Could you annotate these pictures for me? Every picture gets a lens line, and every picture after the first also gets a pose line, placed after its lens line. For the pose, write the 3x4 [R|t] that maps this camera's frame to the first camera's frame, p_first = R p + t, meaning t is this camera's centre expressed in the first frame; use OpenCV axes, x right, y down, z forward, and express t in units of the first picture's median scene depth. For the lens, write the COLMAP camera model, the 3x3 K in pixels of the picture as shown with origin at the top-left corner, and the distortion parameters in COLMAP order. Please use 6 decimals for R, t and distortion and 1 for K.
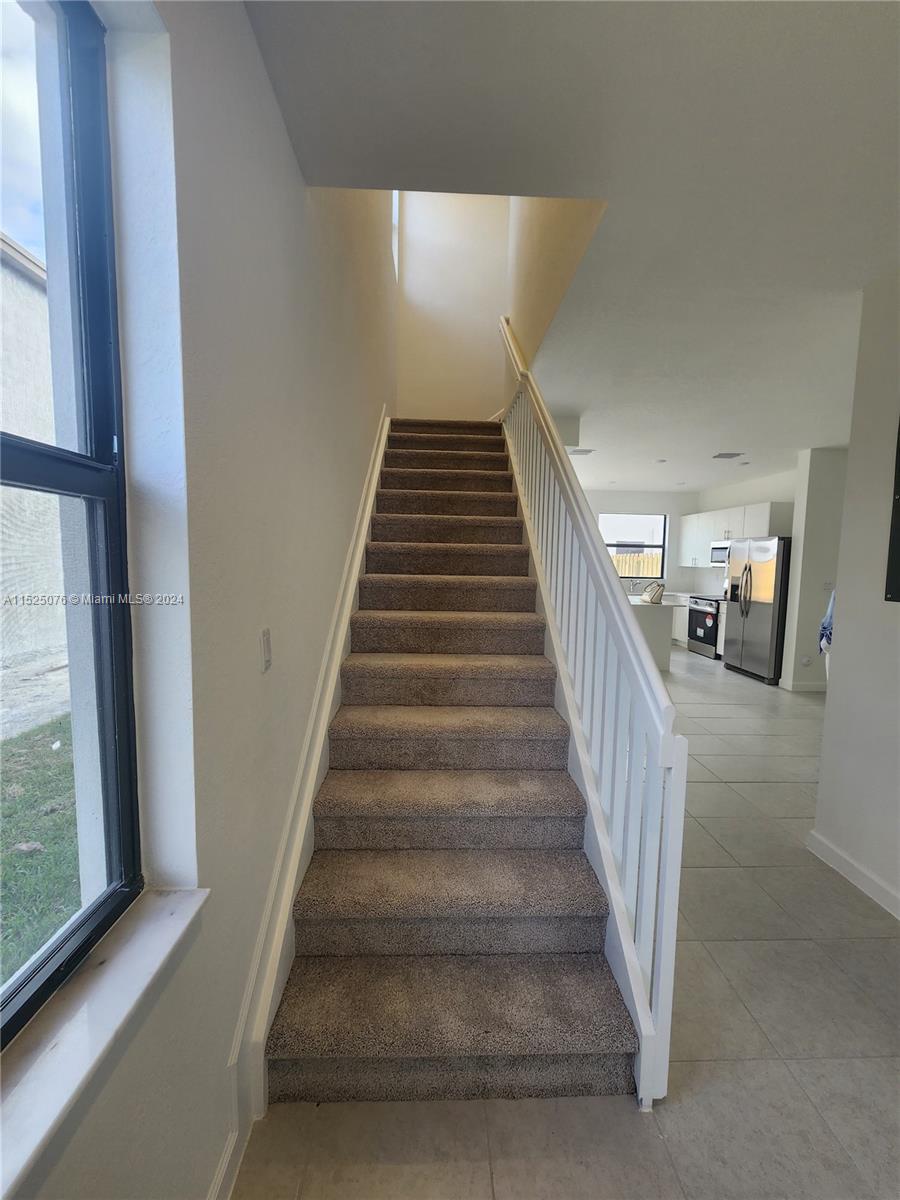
lens RADIAL K [[492.8, 0, 450.0], [0, 492.8, 600.0], [0, 0, 1]] dist [0.000079, 0.000486]
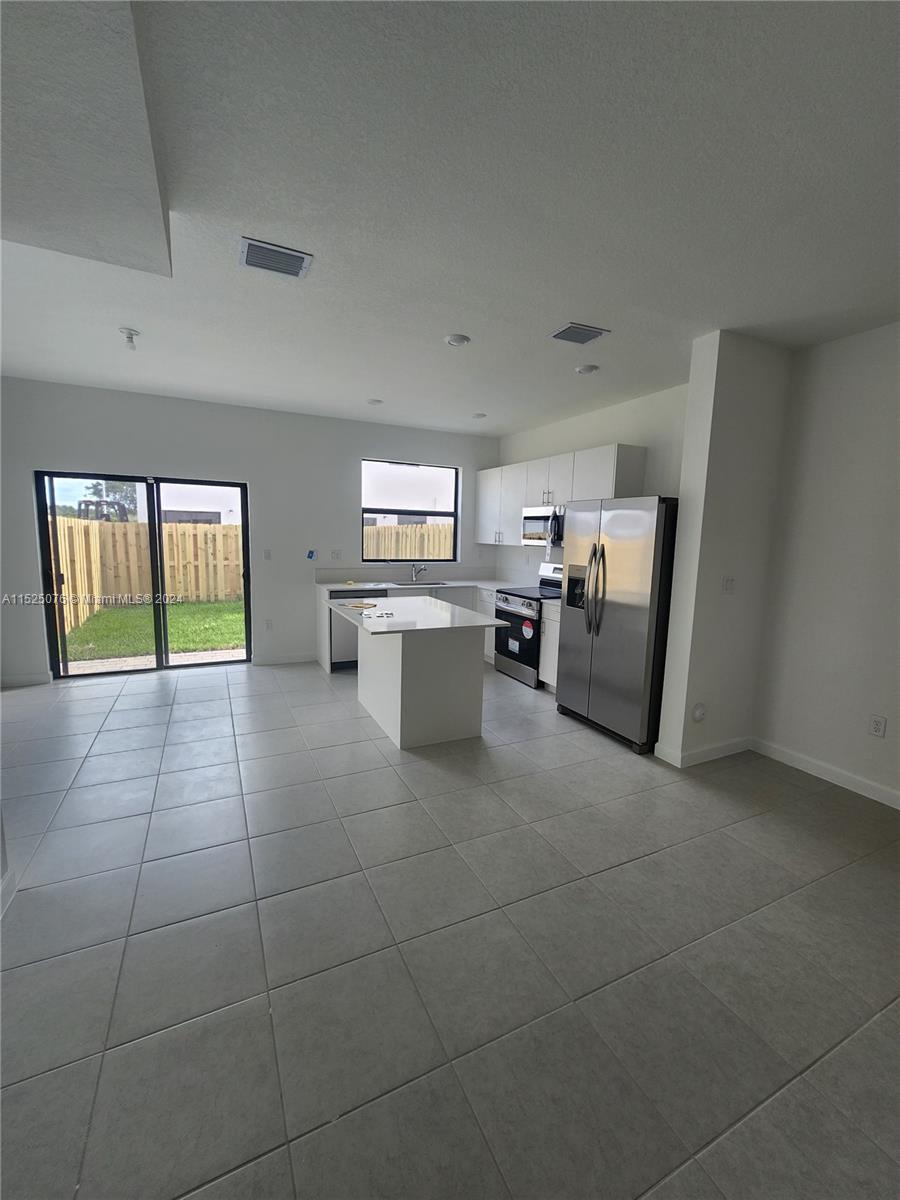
lens RADIAL K [[492.8, 0, 450.0], [0, 492.8, 600.0], [0, 0, 1]] dist [0.000079, 0.000486]
pose [[0.911823, -0.052469, 0.407217, 0.168448], [0.027738, 0.997407, 0.066404, -0.042529], [-0.409645, -0.049253, 0.910914, 0.446828]]
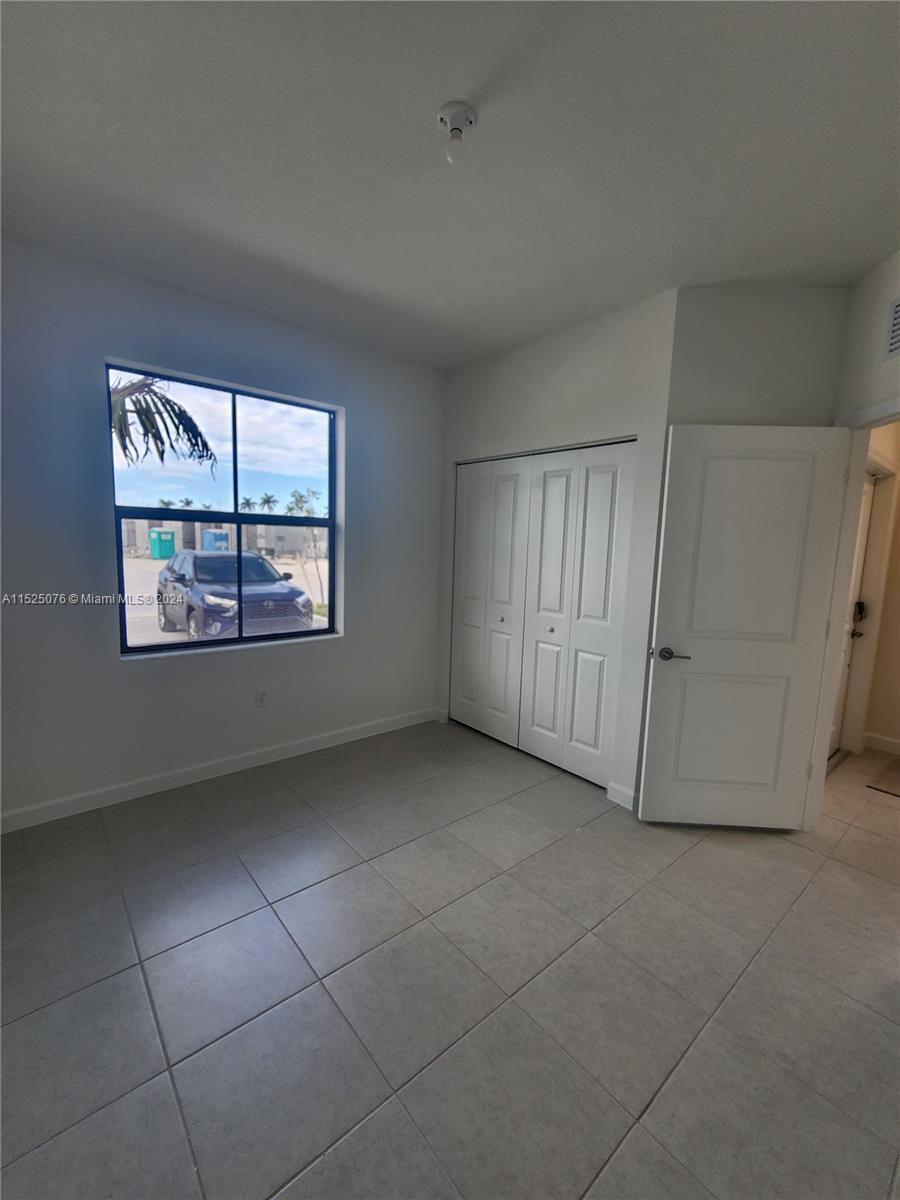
lens RADIAL K [[492.8, 0, 450.0], [0, 492.8, 600.0], [0, 0, 1]] dist [0.000079, 0.000486]
pose [[0.768740, -0.059719, 0.636767, 0.363308], [0.031846, 0.997970, 0.055149, -0.094141], [-0.638768, -0.022116, 0.769082, 0.885709]]
